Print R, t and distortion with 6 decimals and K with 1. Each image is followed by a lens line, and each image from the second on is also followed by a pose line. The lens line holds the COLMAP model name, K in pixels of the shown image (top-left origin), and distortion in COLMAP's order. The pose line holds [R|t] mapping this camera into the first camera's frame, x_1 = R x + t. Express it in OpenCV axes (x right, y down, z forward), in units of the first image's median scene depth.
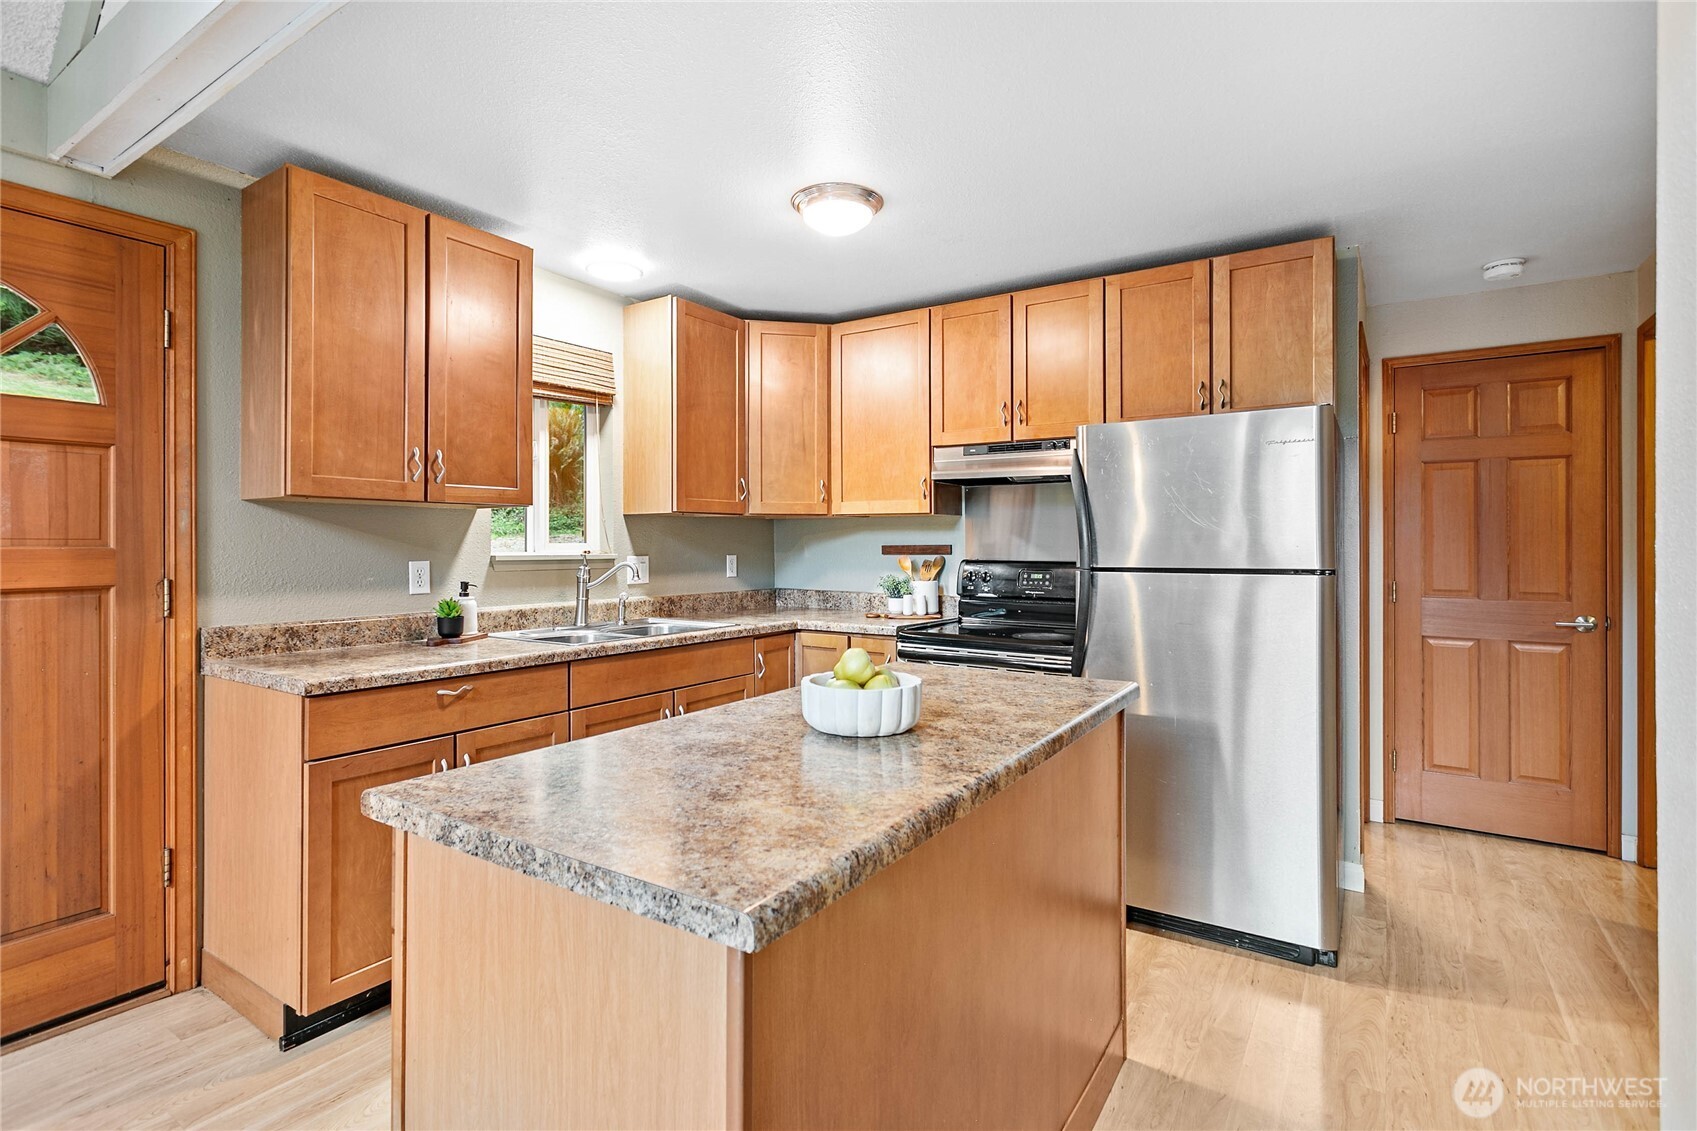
lens RADIAL K [[828.4, 0, 843.2], [0, 828.4, 548.5], [0, 0, 1]] dist [-0.001411, -0.000744]
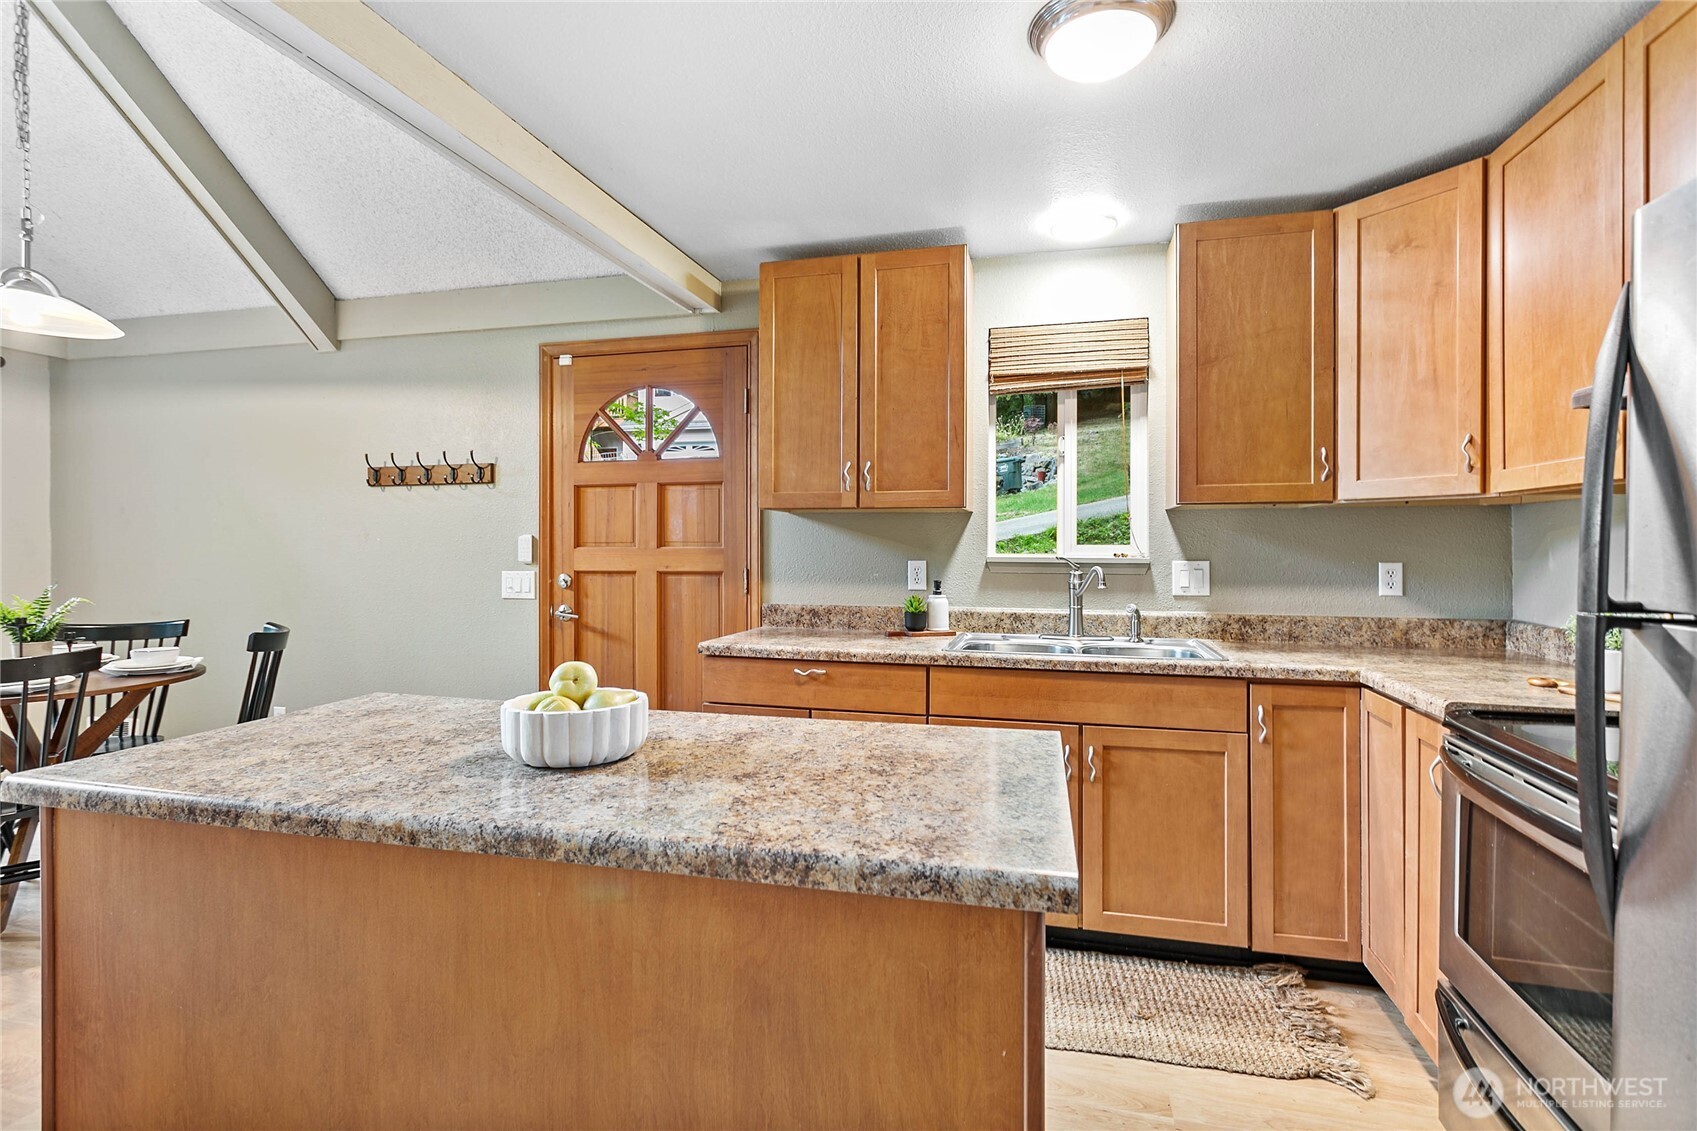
lens RADIAL K [[828.4, 0, 852.8], [0, 828.4, 557.6], [0, 0, 1]] dist [-0.001411, -0.000744]
pose [[0.318095, 0.011825, -0.947985, 0.522970], [-0.007780, 0.999921, 0.009862, 0.000761], [0.948027, 0.004238, 0.318161, 0.564690]]
